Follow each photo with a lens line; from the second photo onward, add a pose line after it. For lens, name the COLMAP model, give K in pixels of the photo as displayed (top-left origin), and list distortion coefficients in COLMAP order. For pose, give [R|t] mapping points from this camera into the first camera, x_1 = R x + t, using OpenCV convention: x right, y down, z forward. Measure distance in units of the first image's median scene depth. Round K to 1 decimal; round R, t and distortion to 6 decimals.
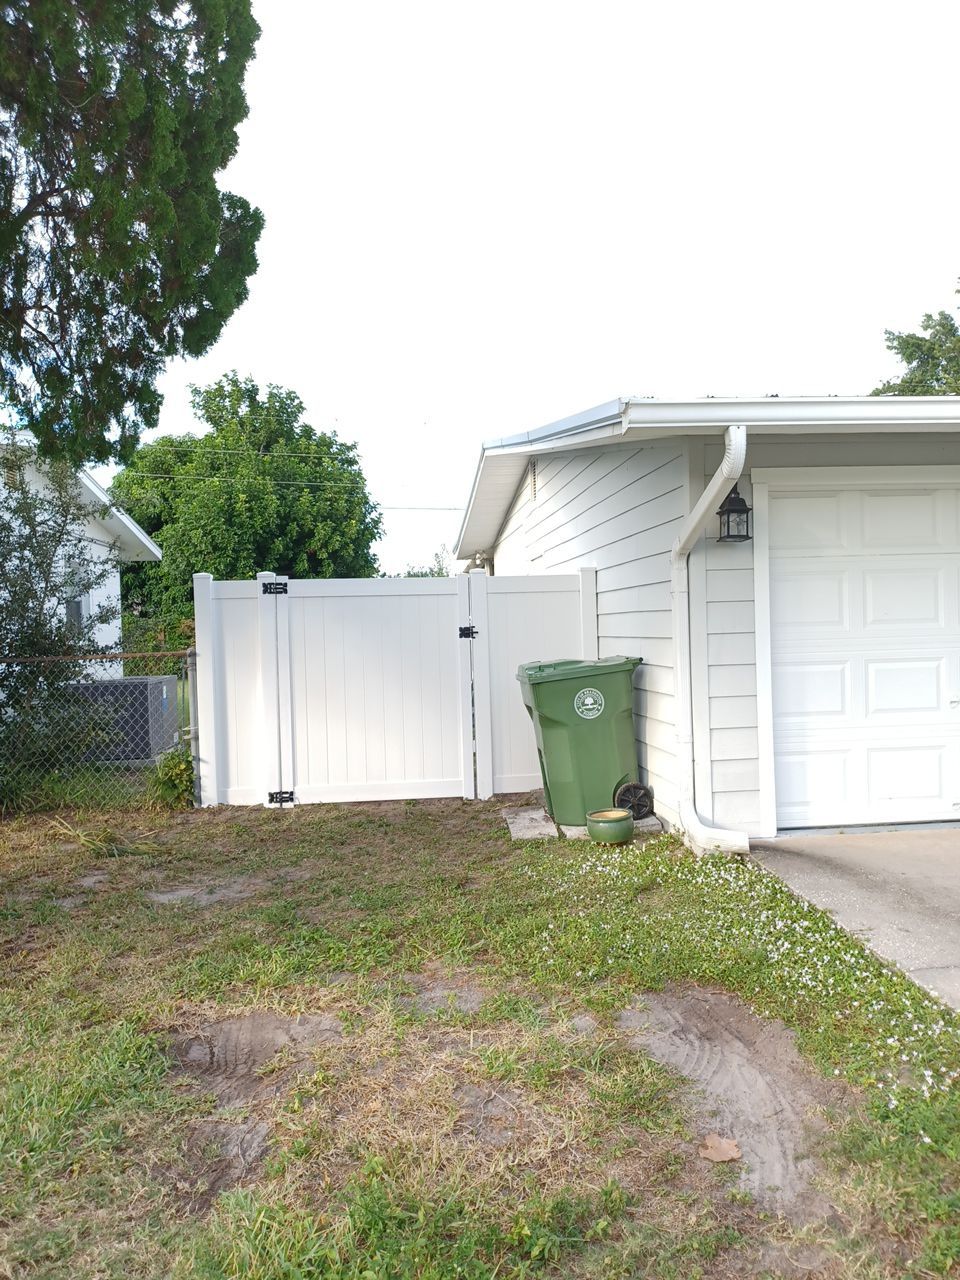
lens RADIAL K [[934.9, 0, 480.0], [0, 934.9, 640.0], [0, 0, 1]] dist [0.095919, -0.120579]
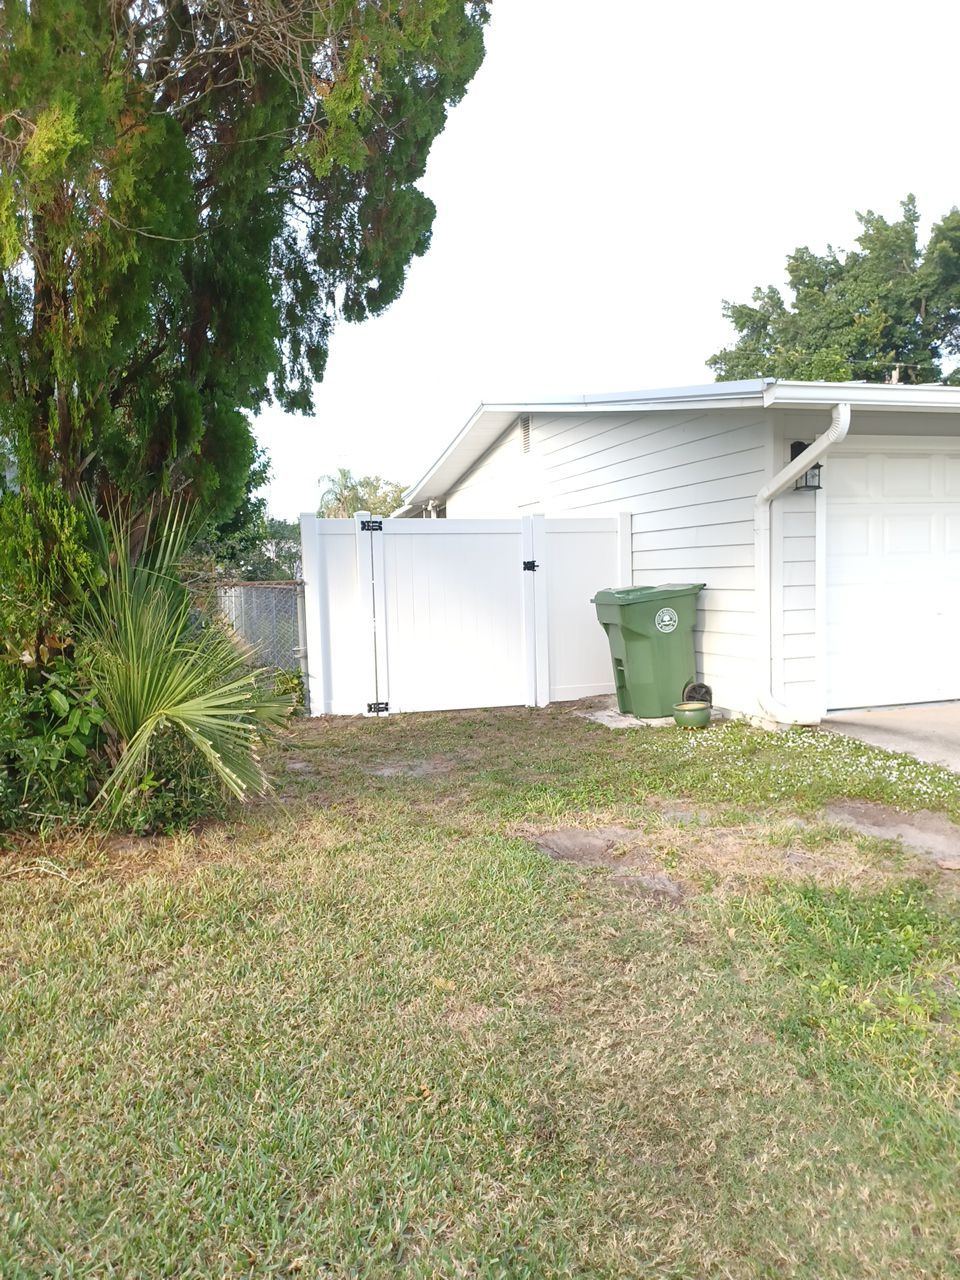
lens RADIAL K [[938.5, 0, 480.0], [0, 938.5, 640.0], [0, 0, 1]] dist [0.079047, -0.107883]
pose [[0.981837, -0.010699, 0.189426, -0.364638], [0.000721, 0.998612, 0.052667, 0.028065], [-0.189726, -0.051573, 0.980482, -0.181721]]
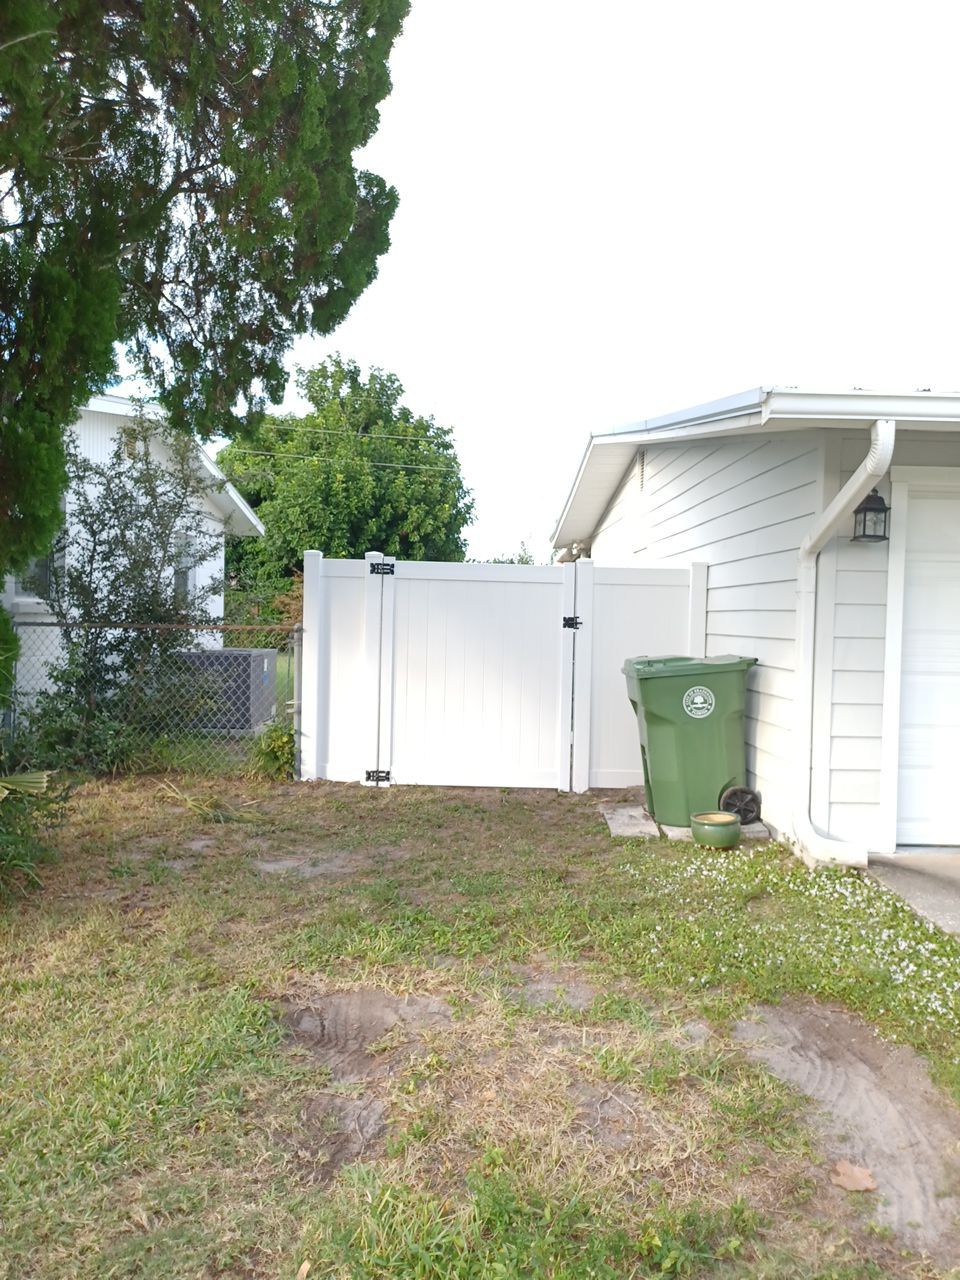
lens RADIAL K [[938.5, 0, 480.0], [0, 938.5, 640.0], [0, 0, 1]] dist [0.079047, -0.107883]
pose [[0.994892, 0.054506, -0.084967, -0.029510], [-0.053452, 0.998463, 0.014629, 0.001297], [0.085634, -0.010012, 0.996276, 0.008214]]
